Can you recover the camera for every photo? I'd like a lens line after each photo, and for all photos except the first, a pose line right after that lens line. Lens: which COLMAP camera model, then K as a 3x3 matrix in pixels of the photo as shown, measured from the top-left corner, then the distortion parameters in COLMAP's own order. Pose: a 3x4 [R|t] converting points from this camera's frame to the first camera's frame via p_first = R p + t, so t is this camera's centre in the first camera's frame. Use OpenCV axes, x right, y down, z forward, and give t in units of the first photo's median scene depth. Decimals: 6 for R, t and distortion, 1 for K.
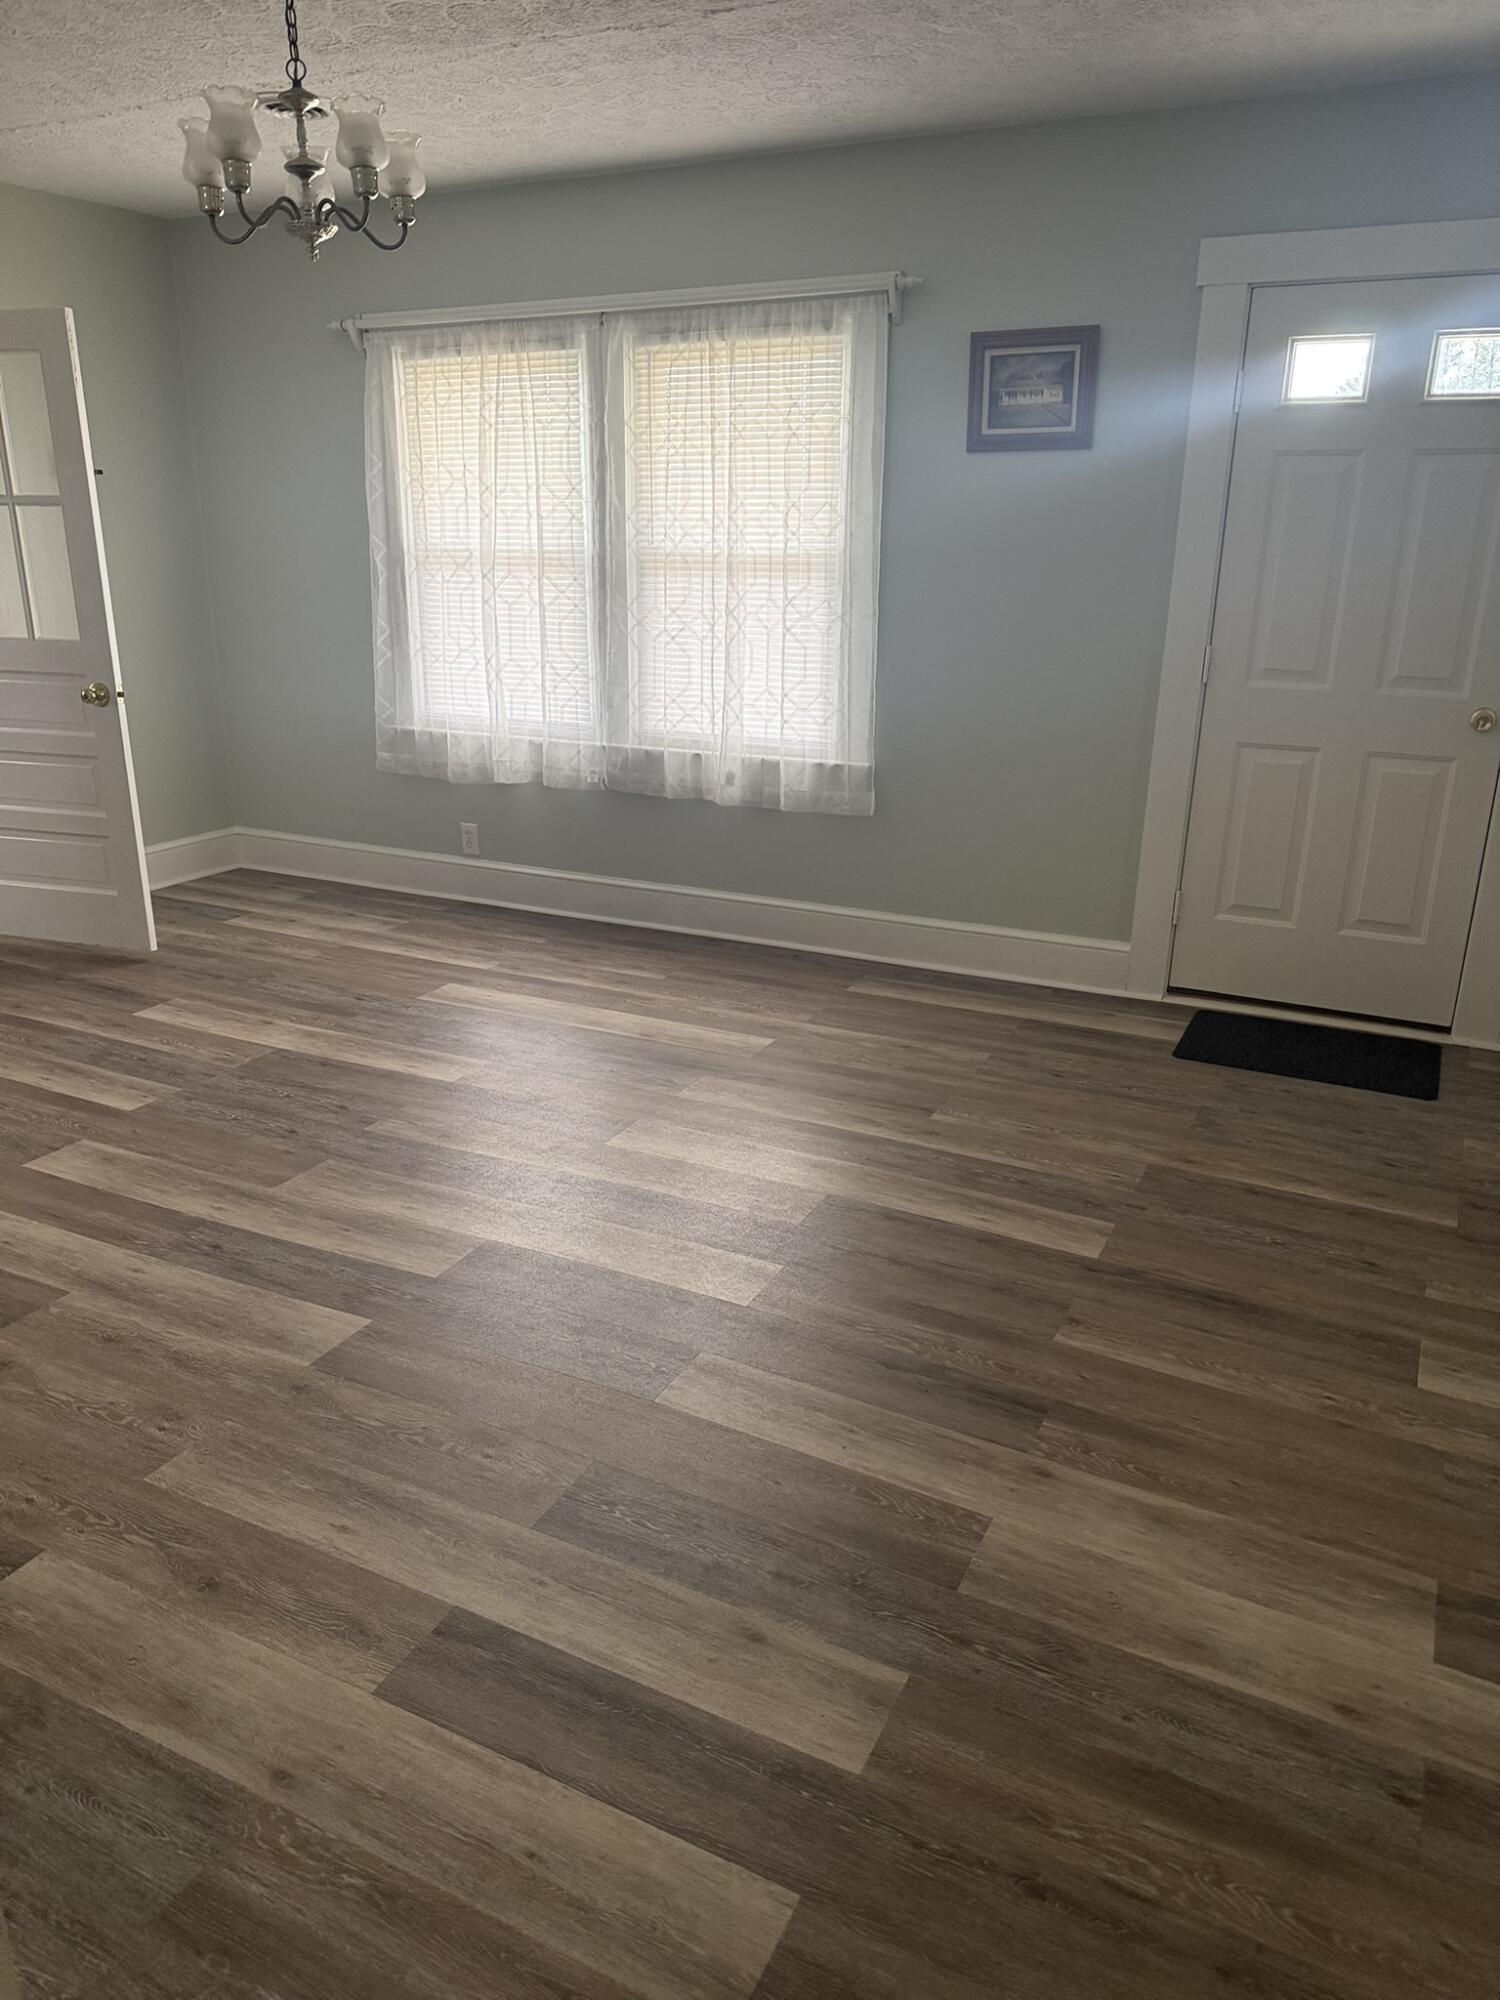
lens RADIAL K [[1400.7, 0, 752.6], [0, 1400.7, 1000.5], [0, 0, 1]] dist [0.059347, -0.074999]
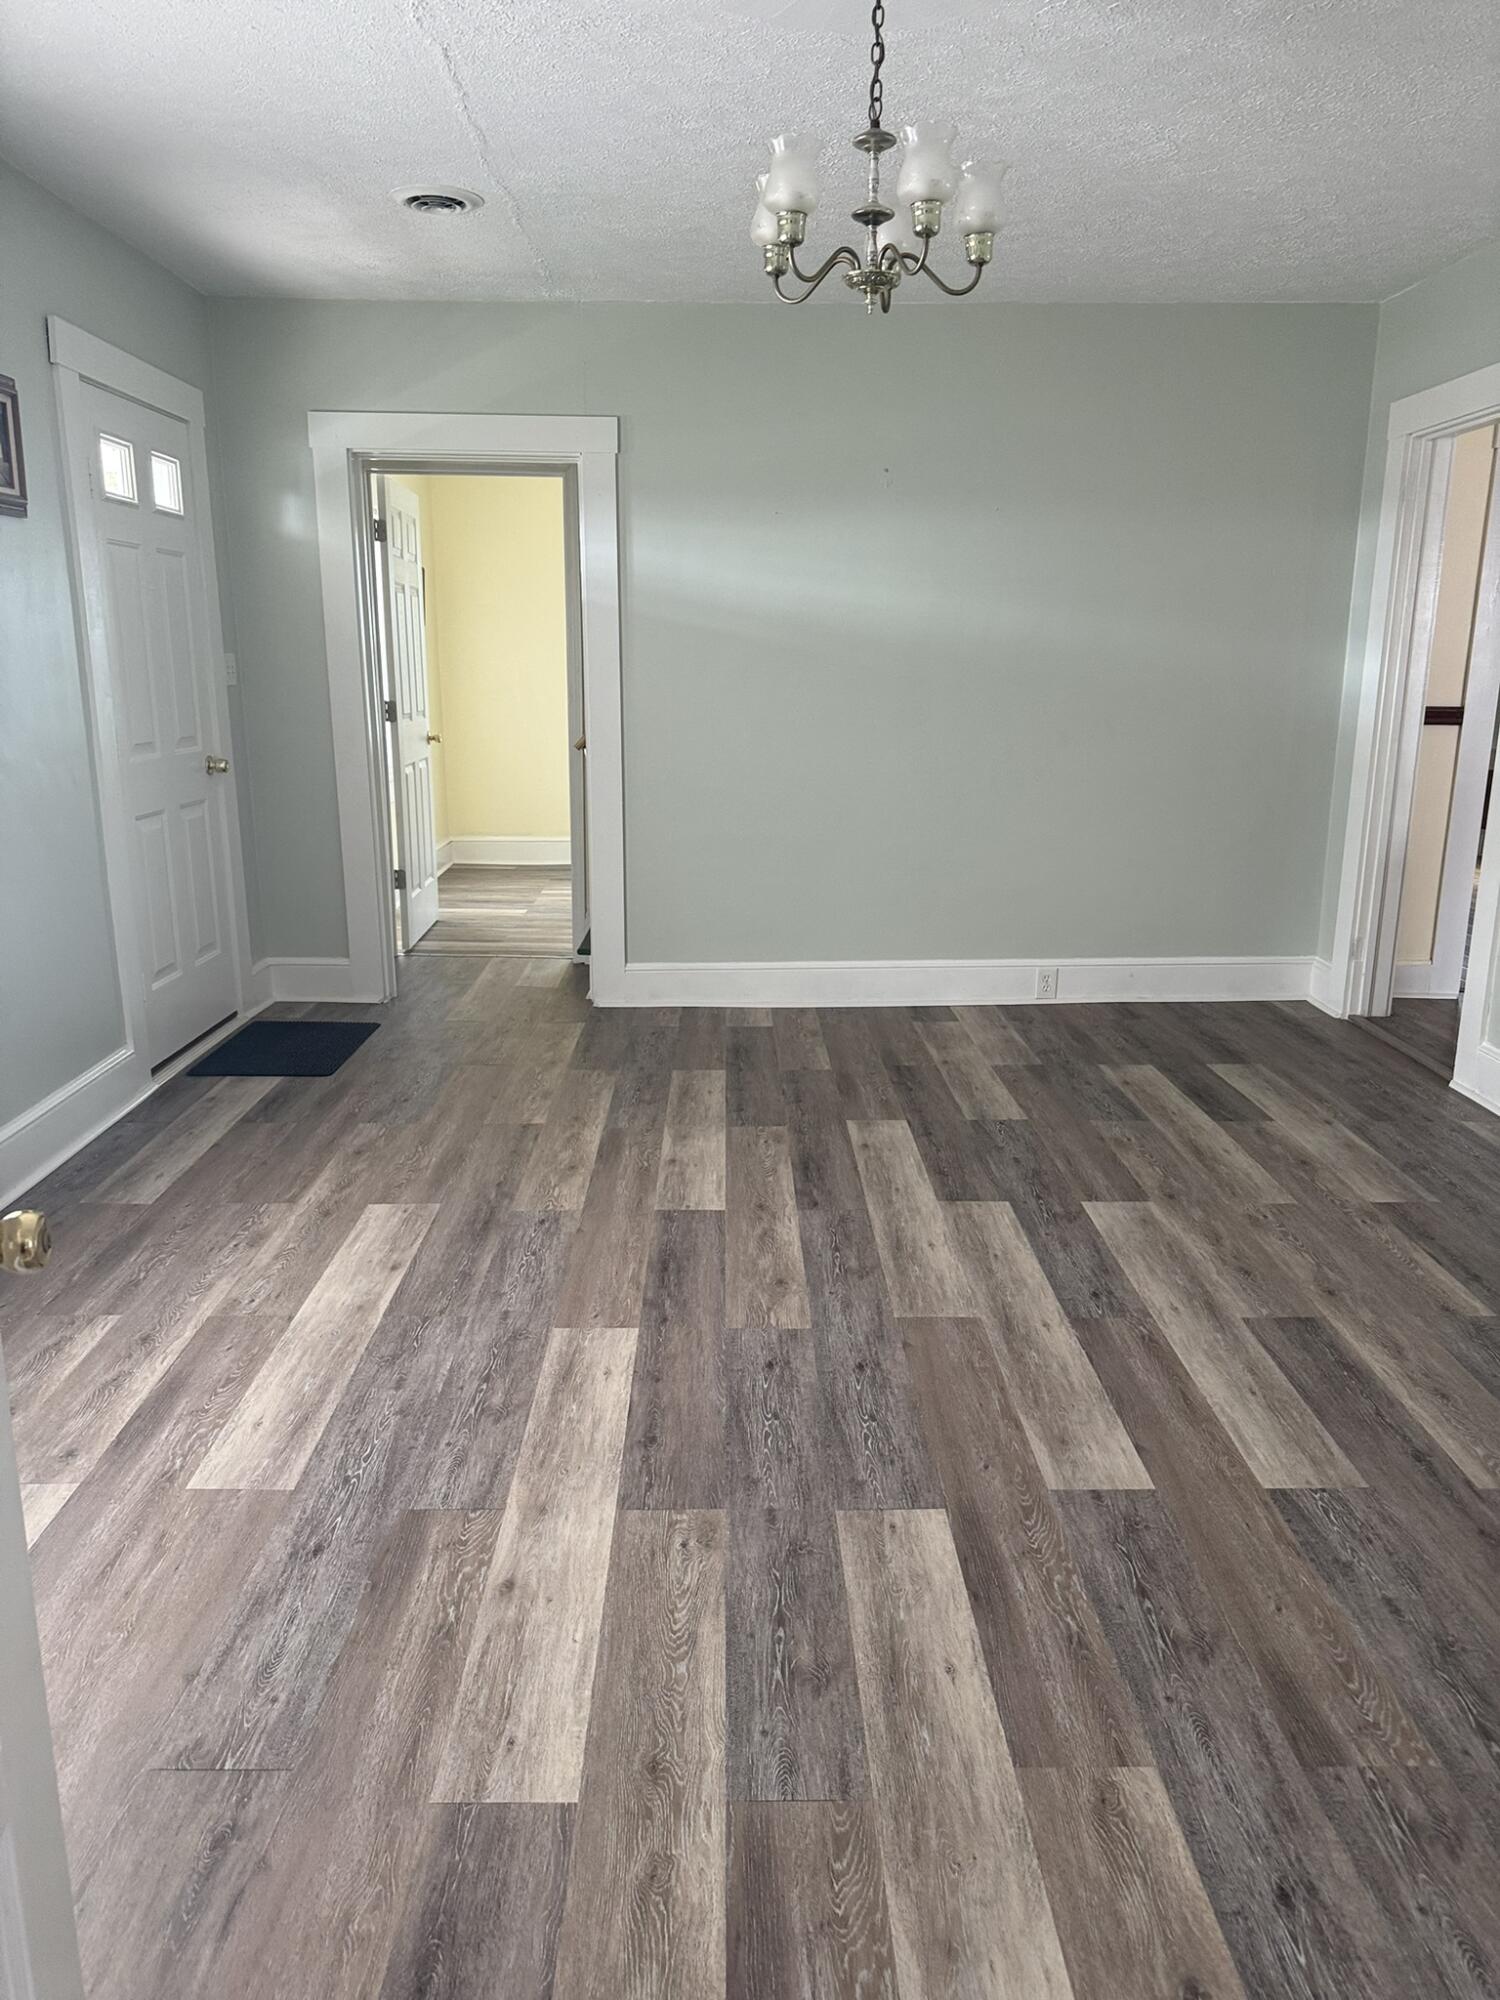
lens RADIAL K [[1400.7, 0, 741.3], [0, 1400.7, 999.7], [0, 0, 1]] dist [0.059347, -0.074999]
pose [[-0.453835, -0.218577, 0.863862, -0.796227], [0.278140, 0.886265, 0.370368, -0.334625], [-0.846564, 0.408361, -0.341423, 1.076186]]
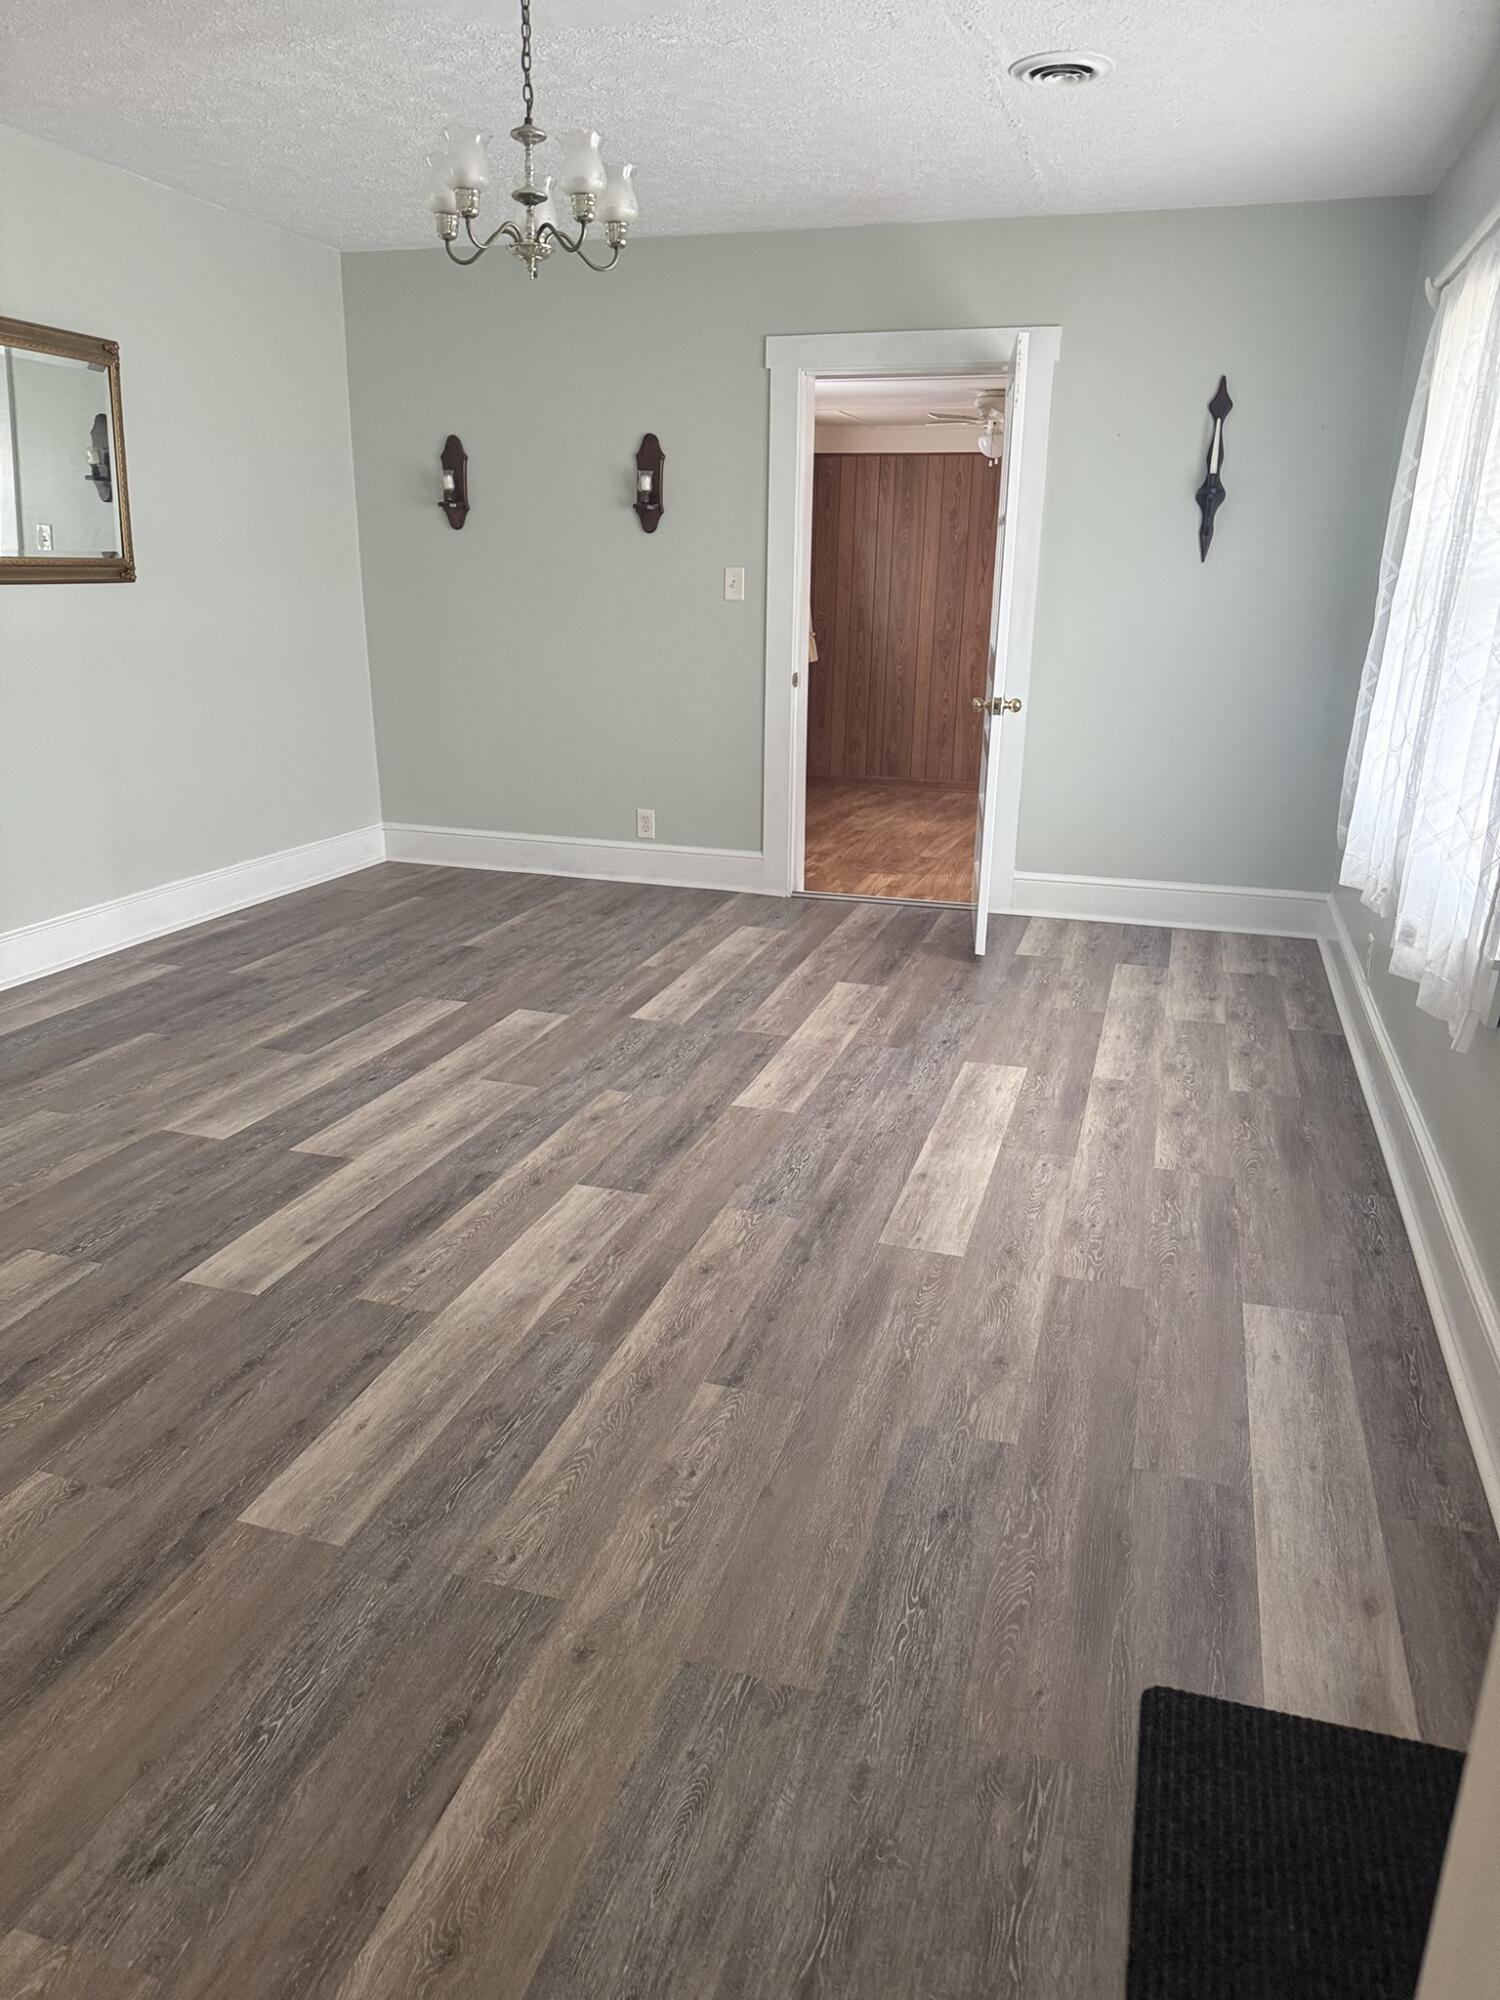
lens RADIAL K [[1400.7, 0, 754.7], [0, 1400.7, 997.1], [0, 0, 1]] dist [0.059347, -0.074999]
pose [[0.168941, 0.285328, -0.943423, 0.627255], [-0.332892, 0.917453, 0.217862, -0.209259], [0.927708, 0.277252, 0.249979, 0.717326]]
